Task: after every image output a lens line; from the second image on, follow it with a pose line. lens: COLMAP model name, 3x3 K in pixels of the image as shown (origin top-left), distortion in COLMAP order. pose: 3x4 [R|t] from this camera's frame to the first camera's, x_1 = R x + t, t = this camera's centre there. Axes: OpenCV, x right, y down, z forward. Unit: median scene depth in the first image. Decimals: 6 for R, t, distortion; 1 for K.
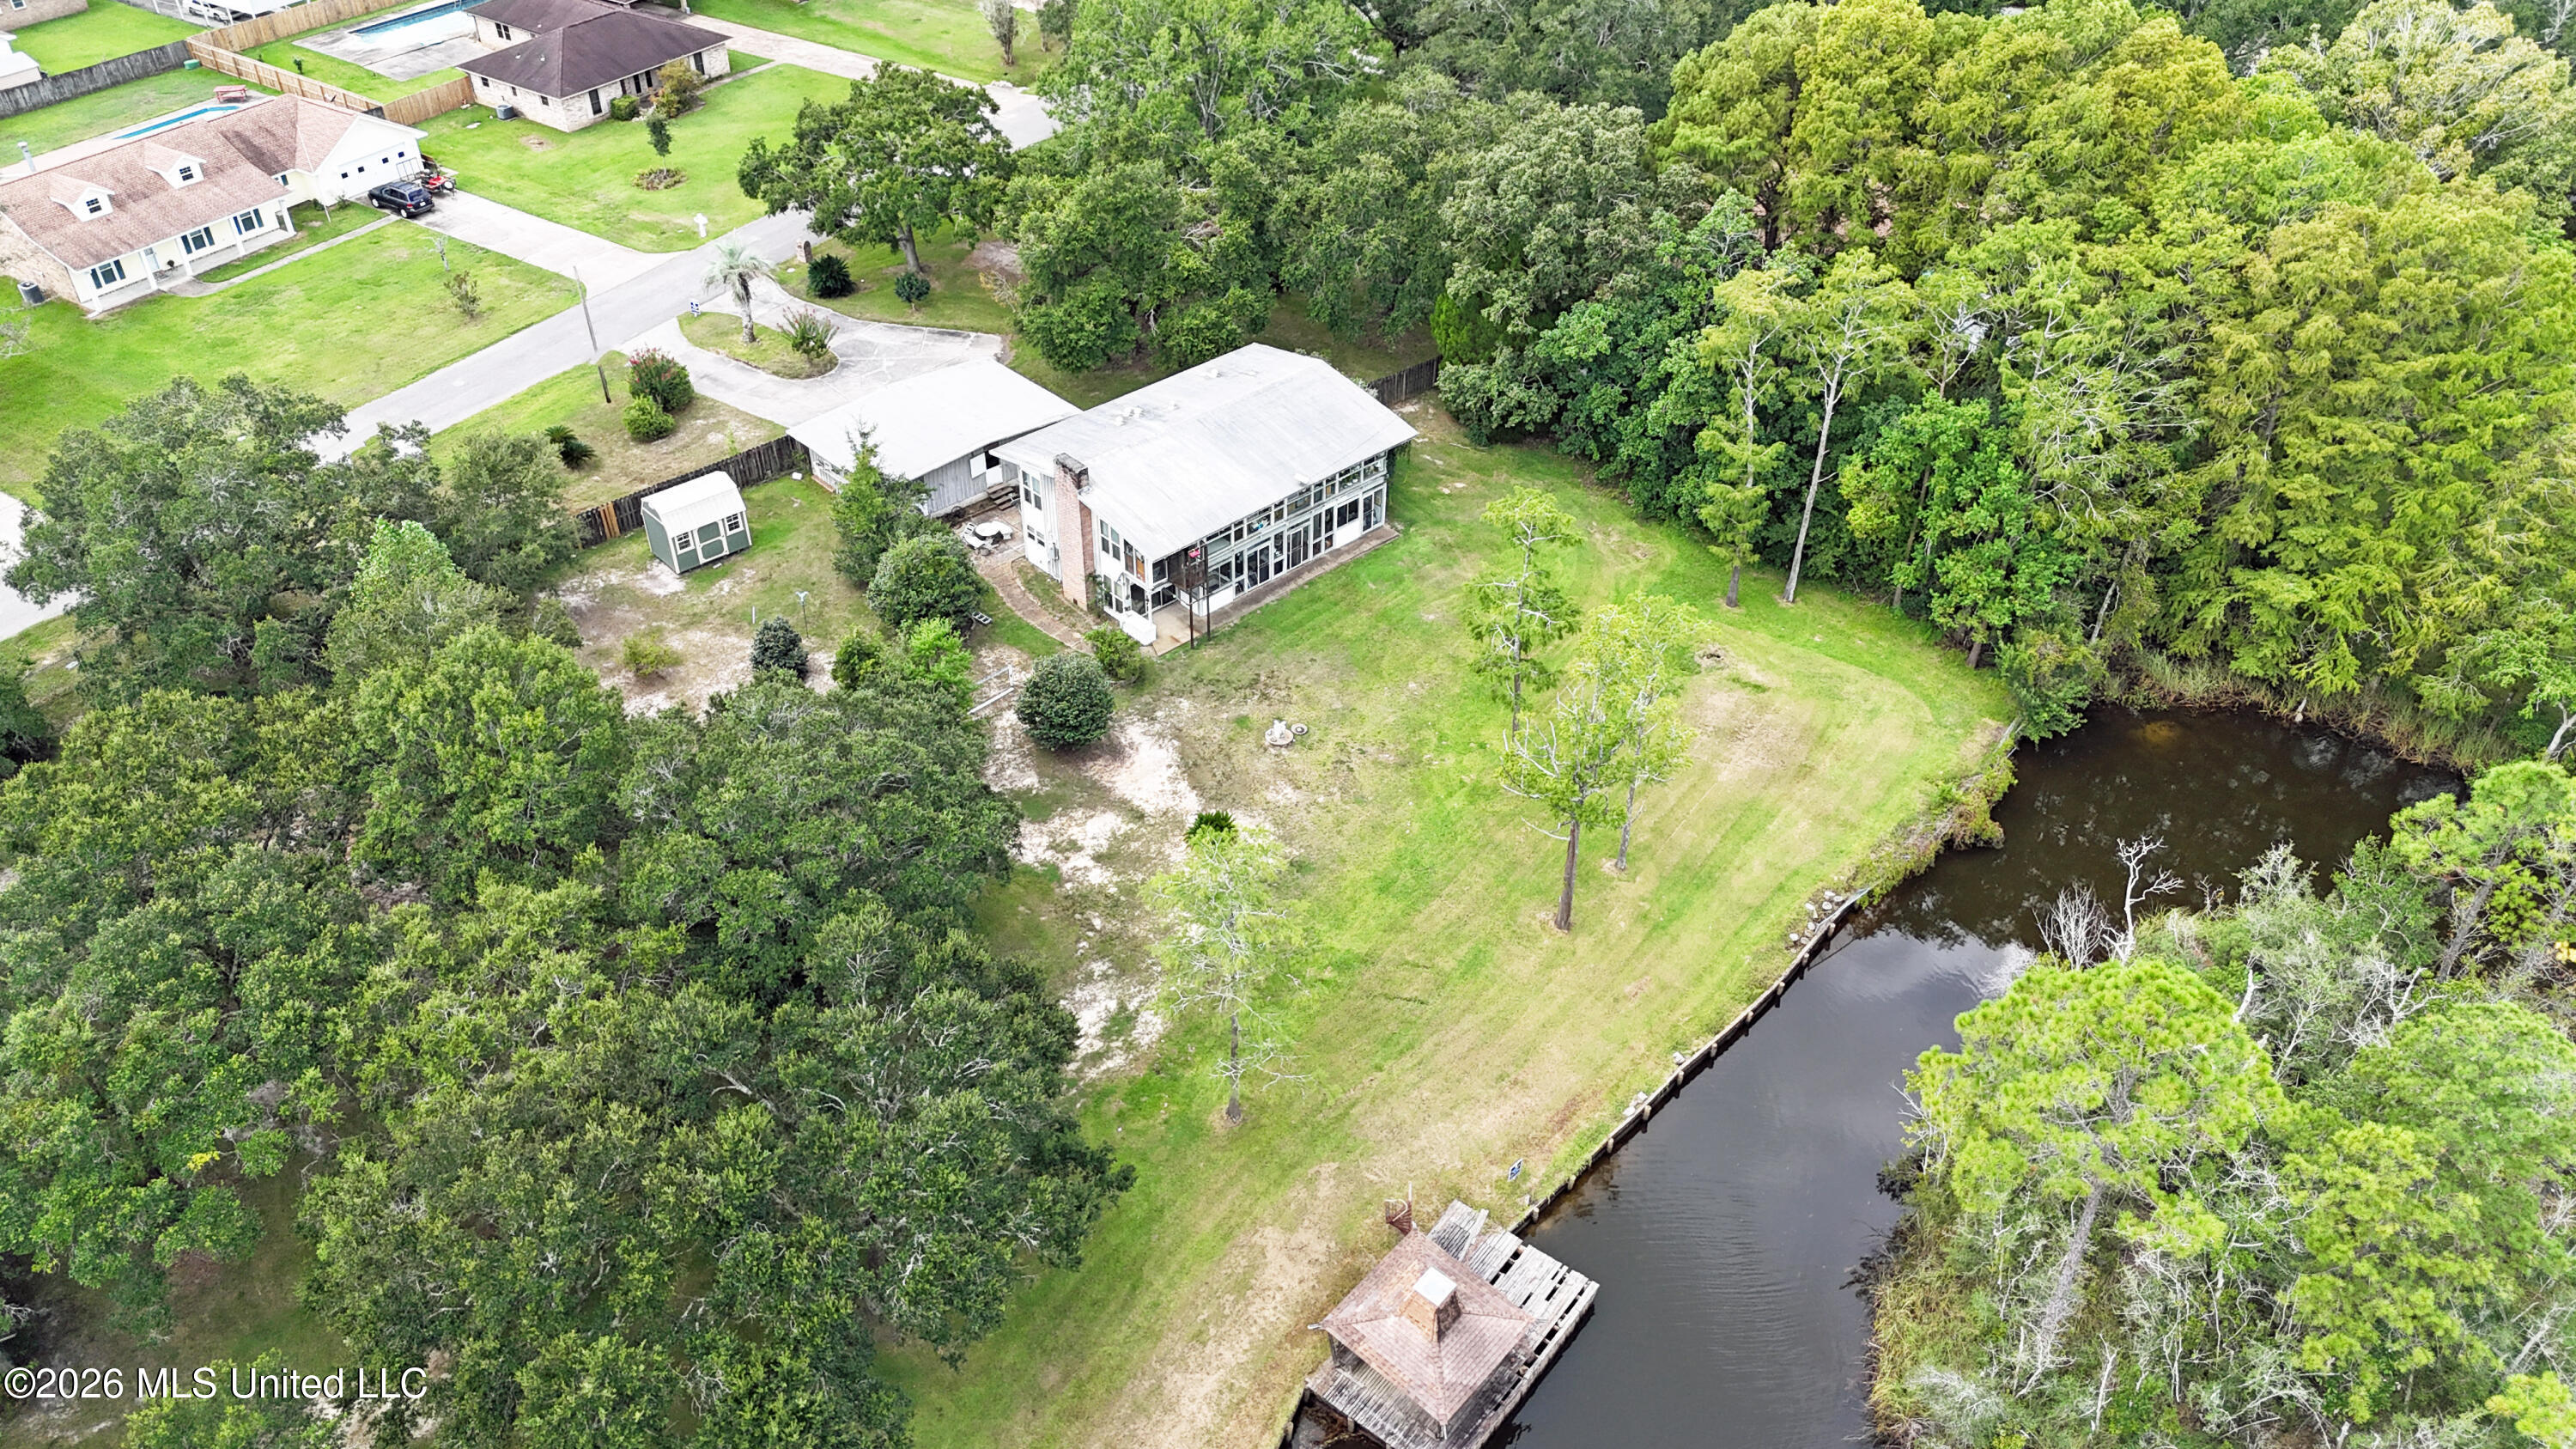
lens RADIAL K [[1910.1, 0, 1288.0], [0, 1910.1, 724.5], [0, 0, 1]] dist [0.069893, -0.000407]
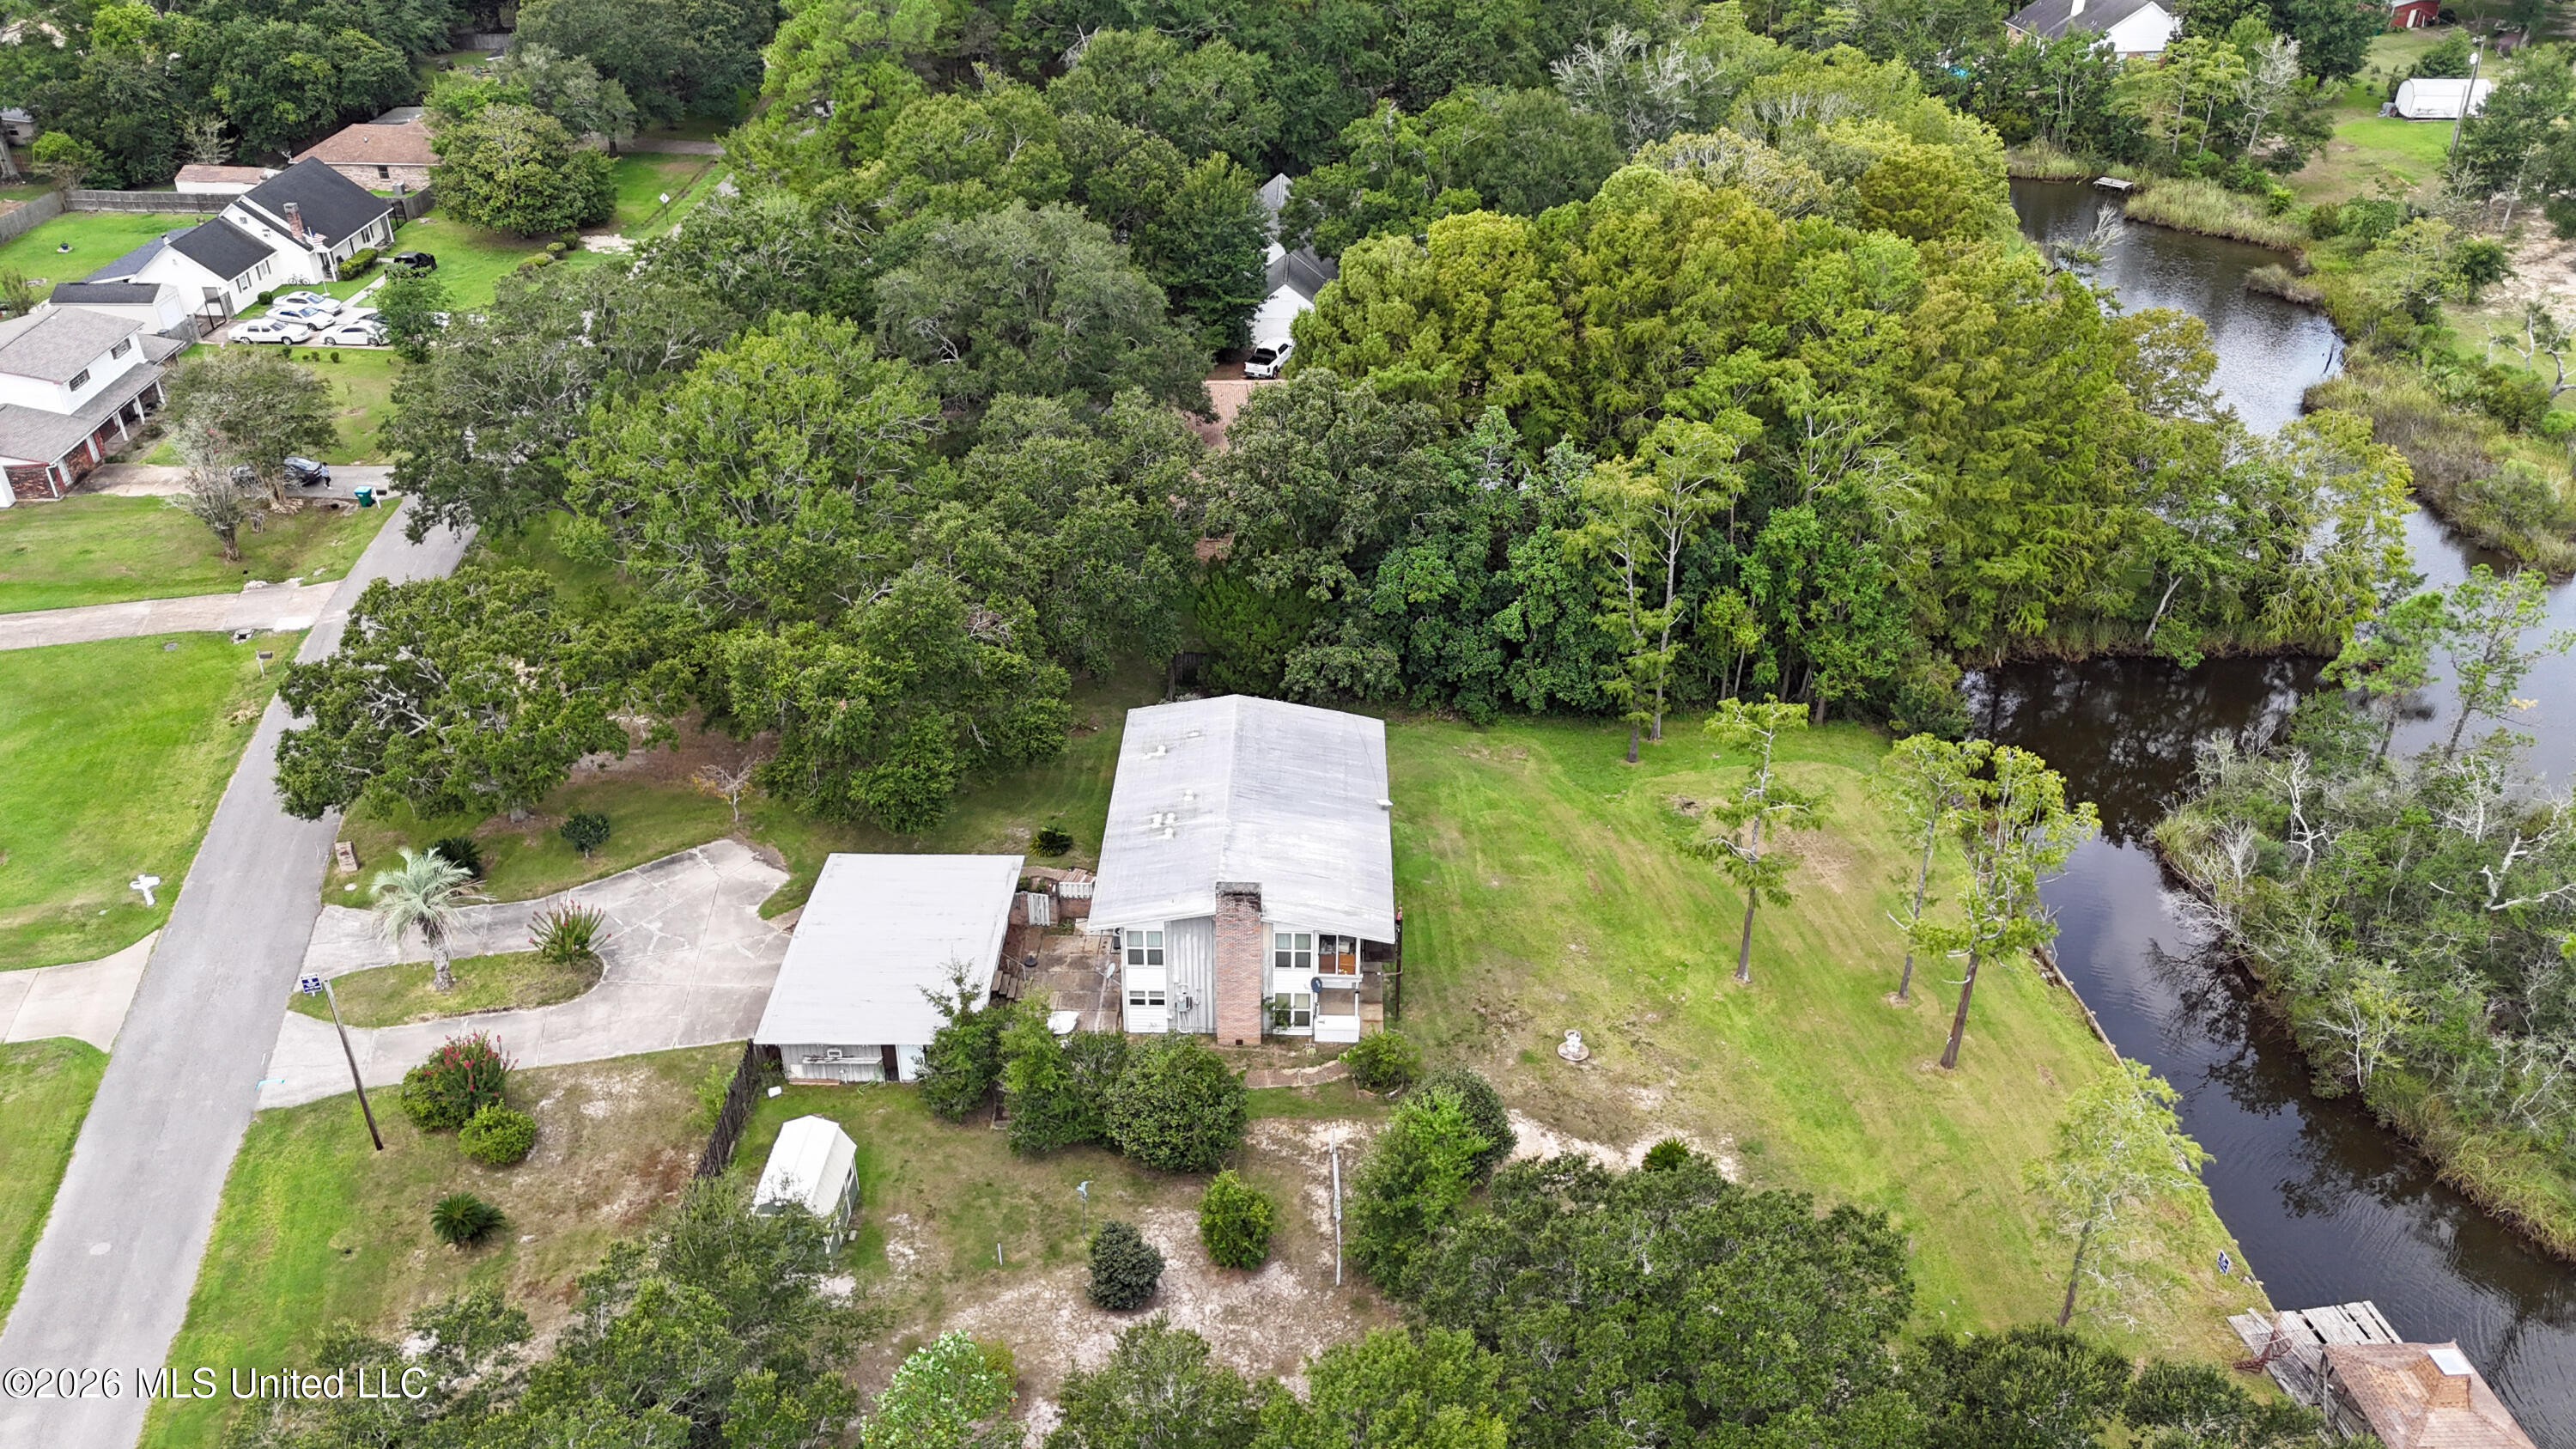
lens RADIAL K [[1910.1, 0, 1288.0], [0, 1910.1, 724.5], [0, 0, 1]] dist [0.069893, -0.000407]
pose [[0.697643, -0.375015, 0.610457, -0.570869], [0.438972, 0.897138, 0.049461, -0.225930], [-0.566213, 0.233467, 0.790504, 0.277926]]
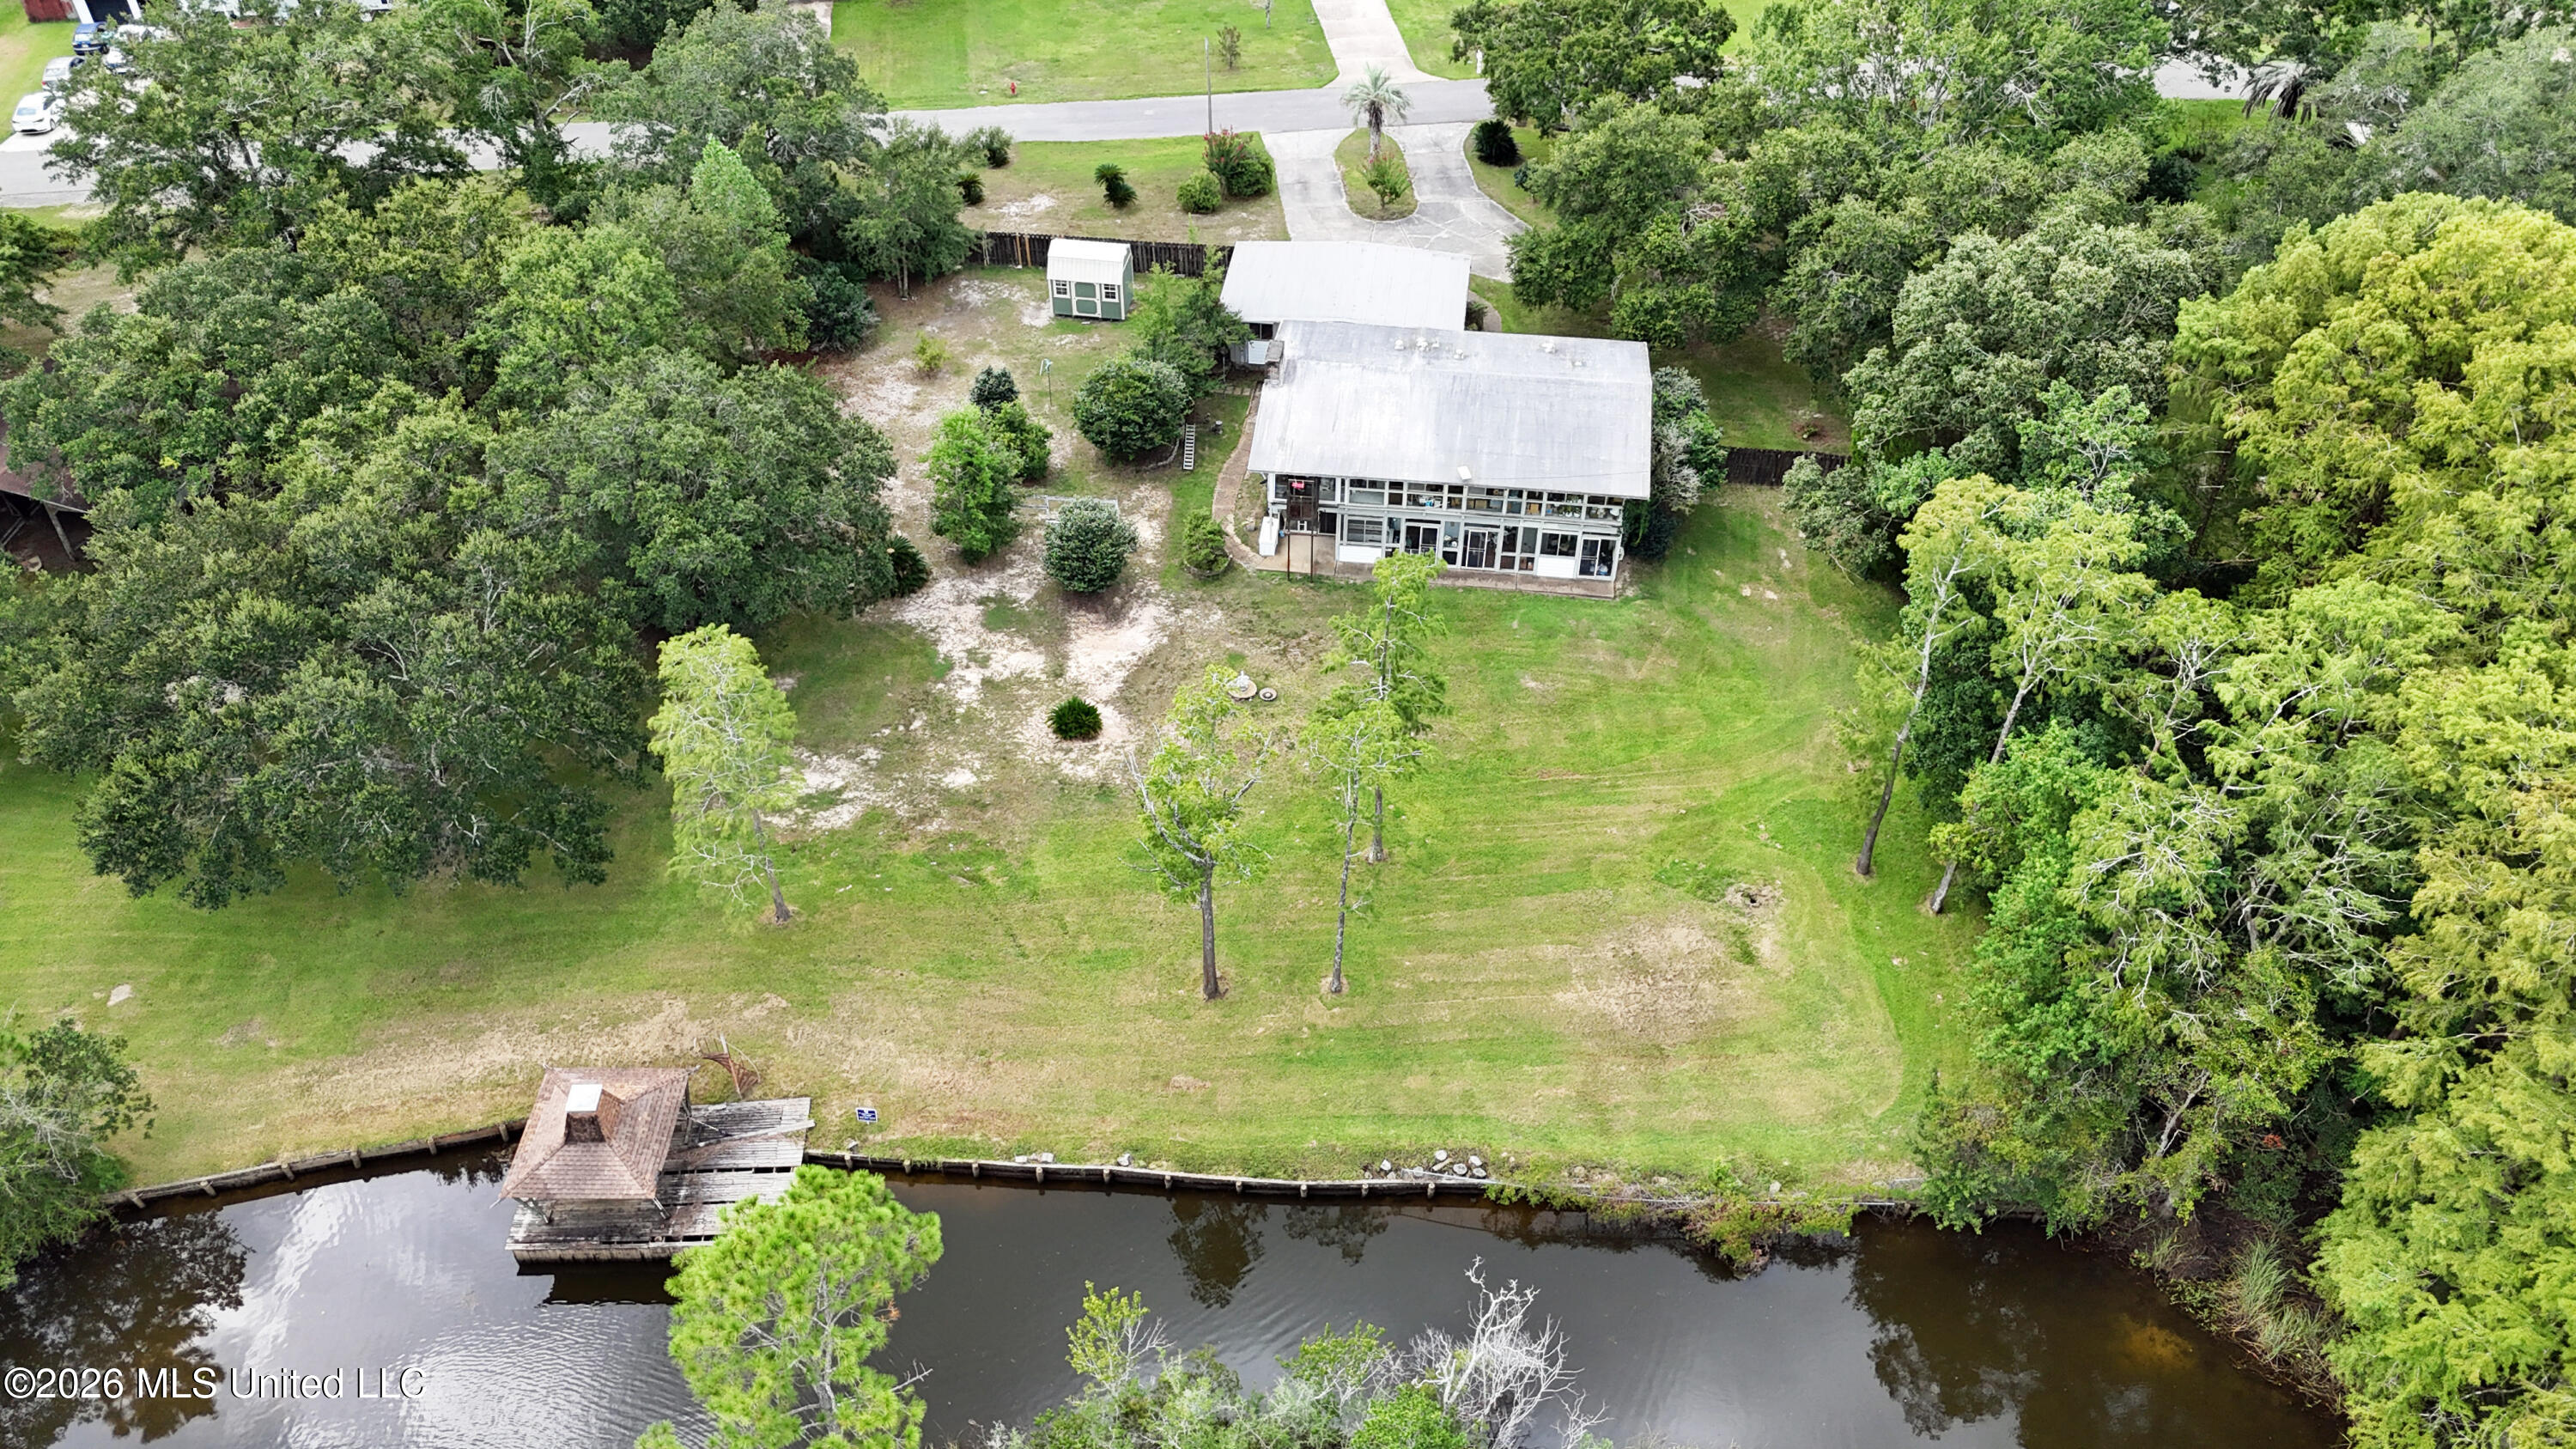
lens RADIAL K [[1910.1, 0, 1288.0], [0, 1910.1, 724.5], [0, 0, 1]] dist [0.069893, -0.000407]
pose [[0.639658, 0.502088, -0.582018, 0.536877], [-0.465812, 0.855515, 0.226082, -0.191192], [0.611438, 0.126496, 0.781116, 0.253921]]
